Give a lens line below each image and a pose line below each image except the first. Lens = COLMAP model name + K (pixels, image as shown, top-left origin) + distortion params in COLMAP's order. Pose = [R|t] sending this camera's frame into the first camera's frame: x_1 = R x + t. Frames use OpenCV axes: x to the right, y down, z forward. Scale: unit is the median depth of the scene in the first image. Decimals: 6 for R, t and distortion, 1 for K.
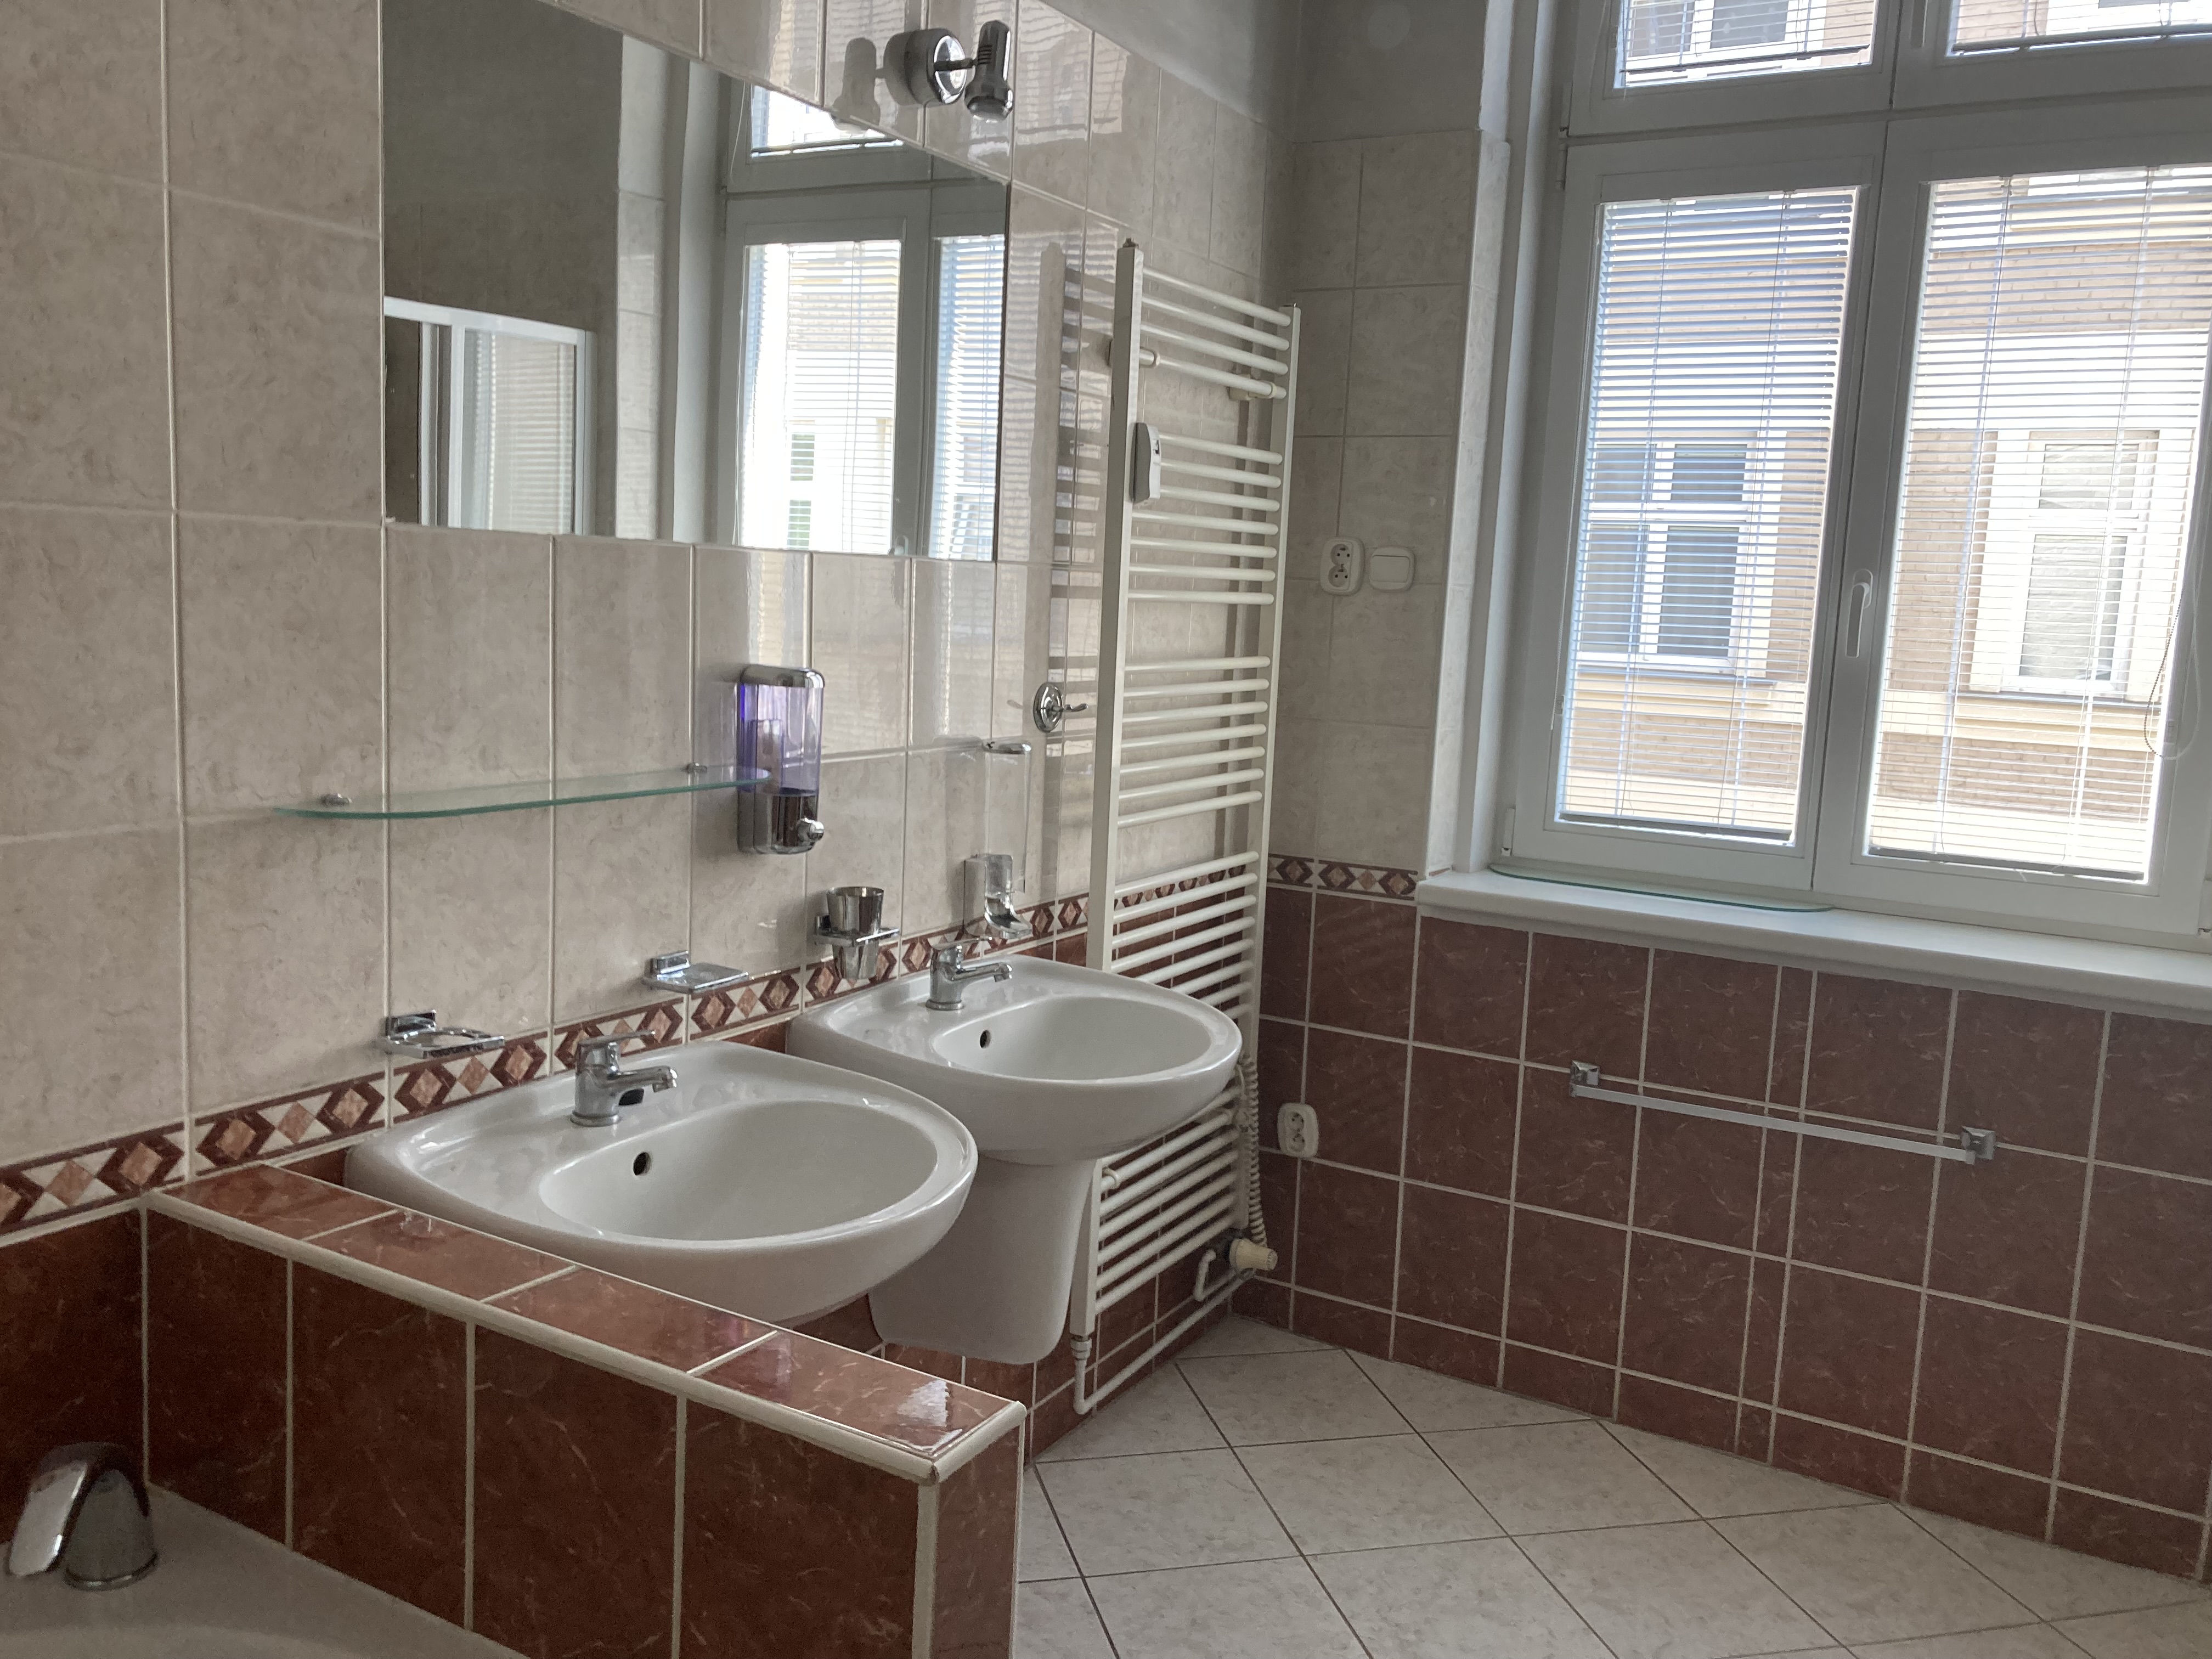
lens RADIAL K [[1790.2, 0, 1097.9], [0, 1790.2, 828.9], [0, 0, 1]] dist [-0.006469, 0.007535]
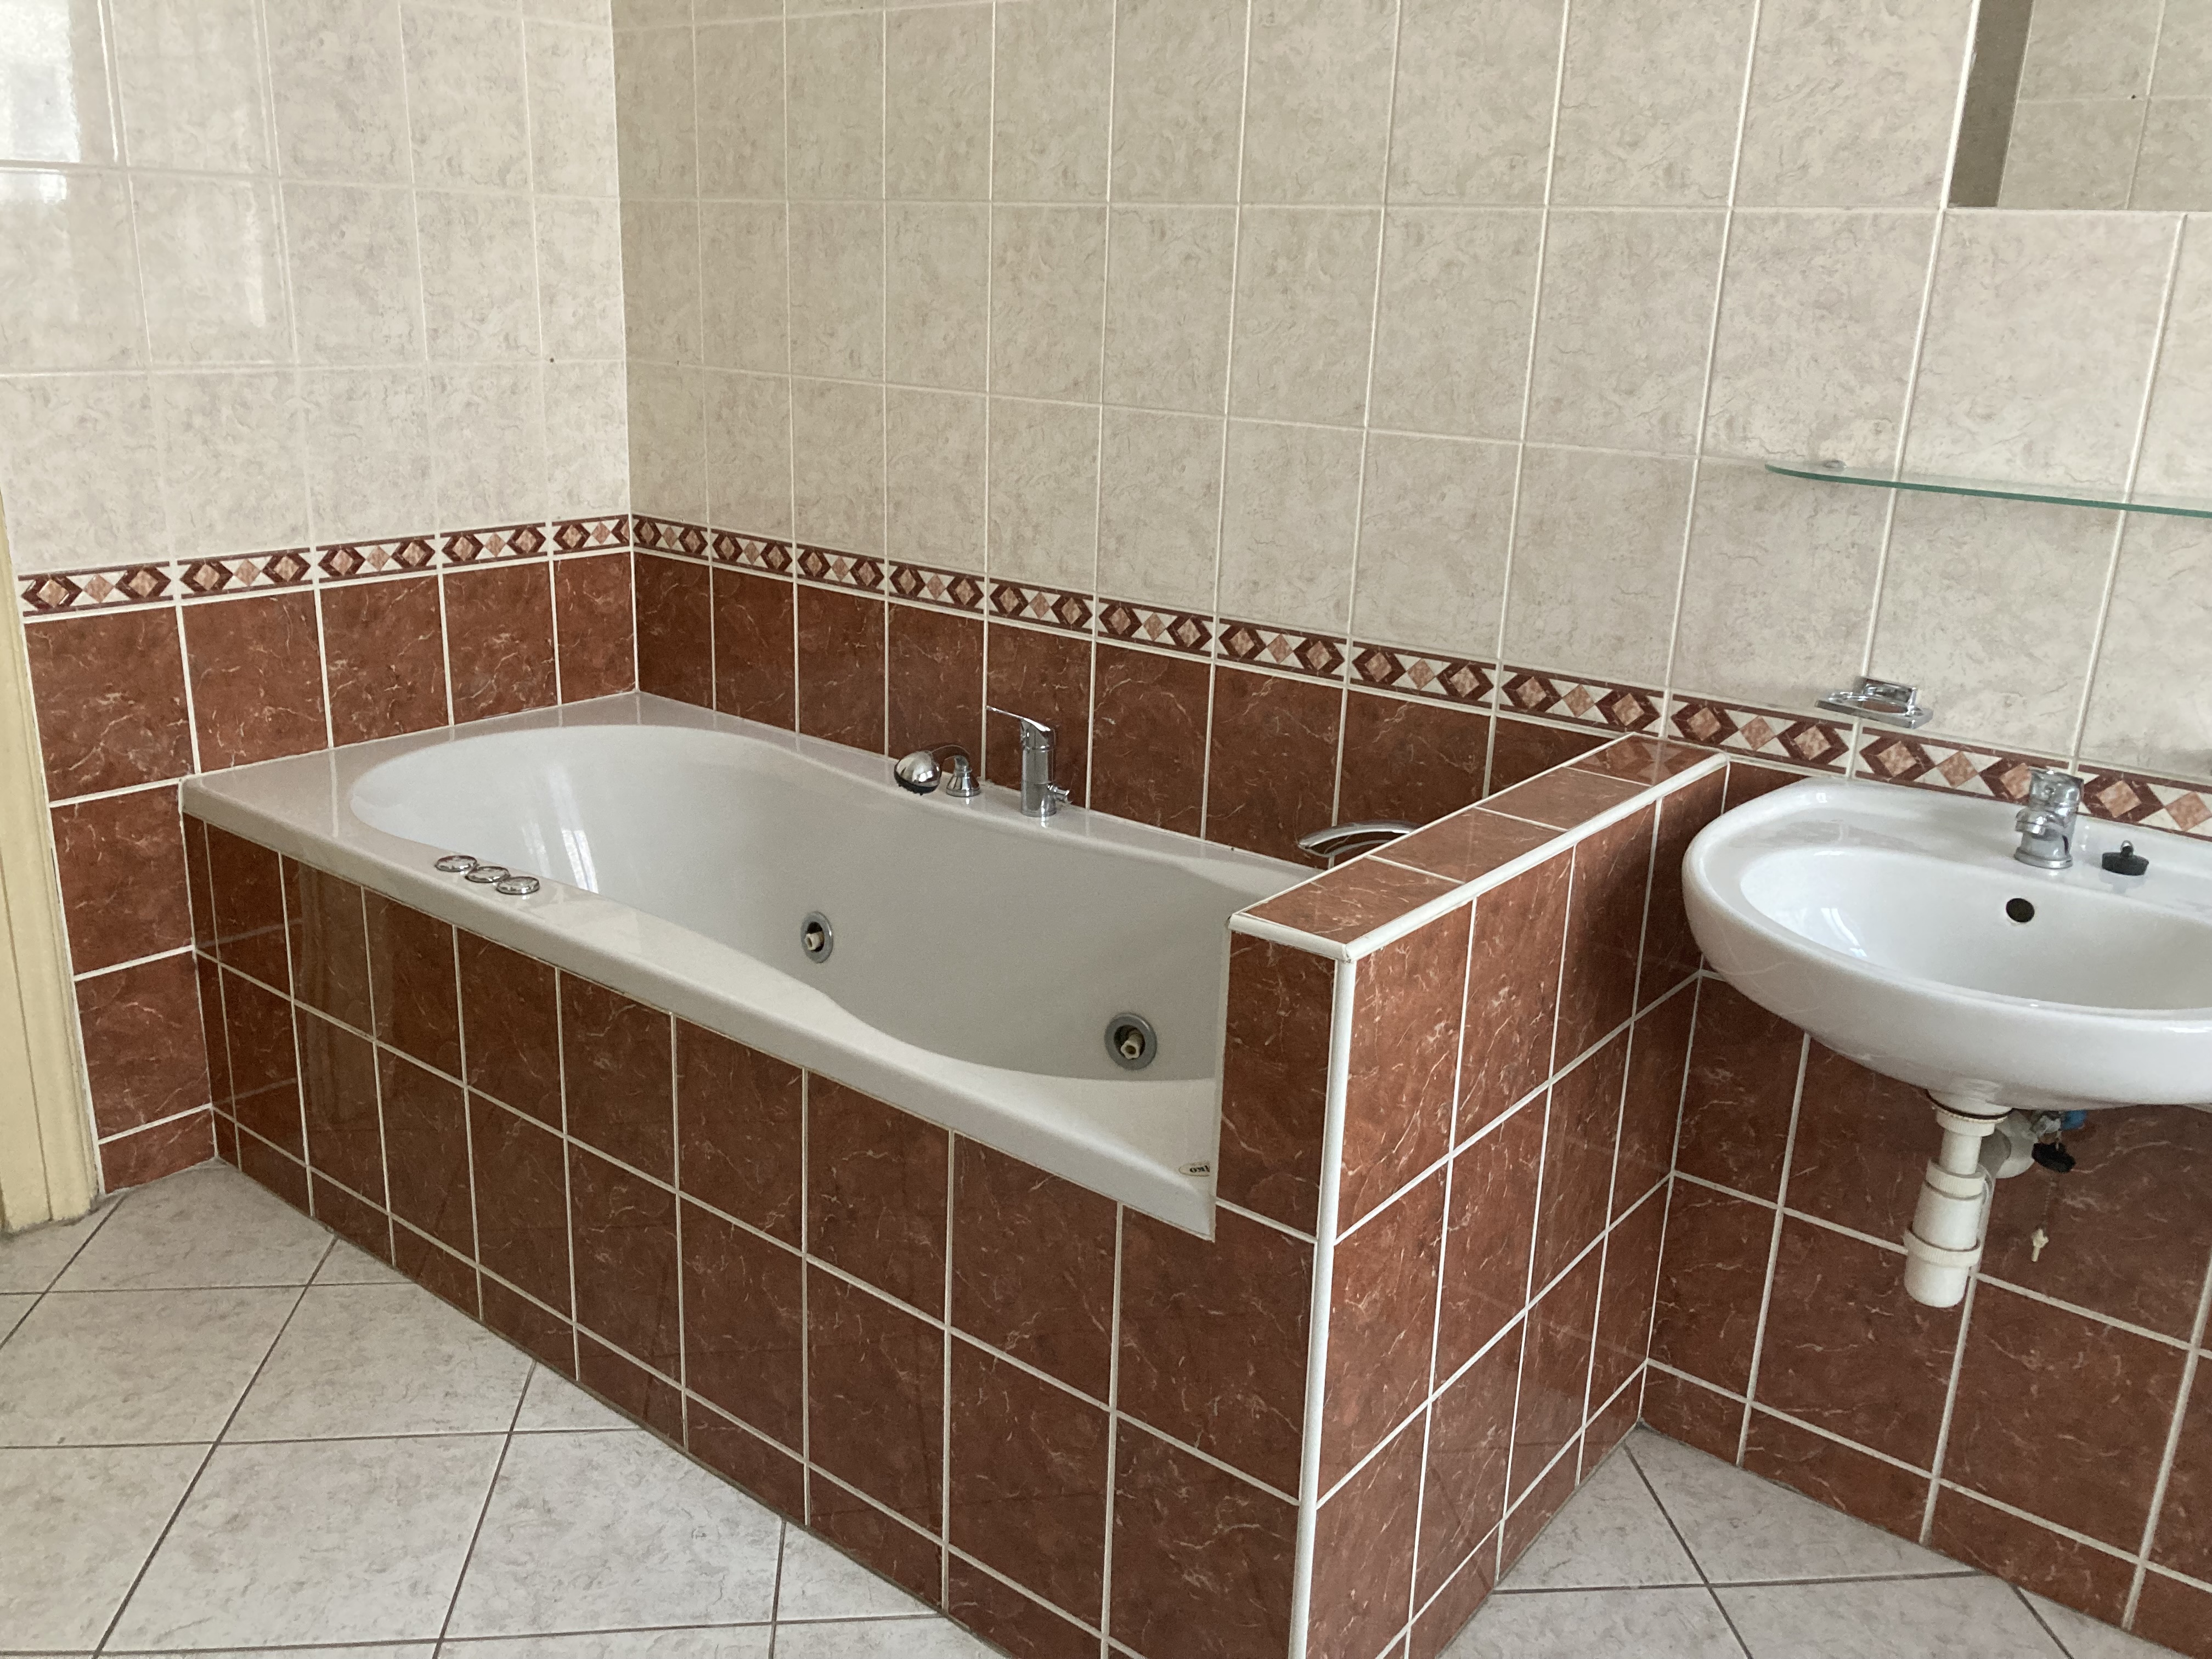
lens RADIAL K [[1790.2, 0, 1103.5], [0, 1790.2, 827.8], [0, 0, 1]] dist [-0.006469, 0.007535]
pose [[-0.152098, 0.241985, -0.958285, 0.821068], [-0.174719, 0.947713, 0.267047, -0.020506], [0.972800, 0.208048, -0.101866, 0.739698]]
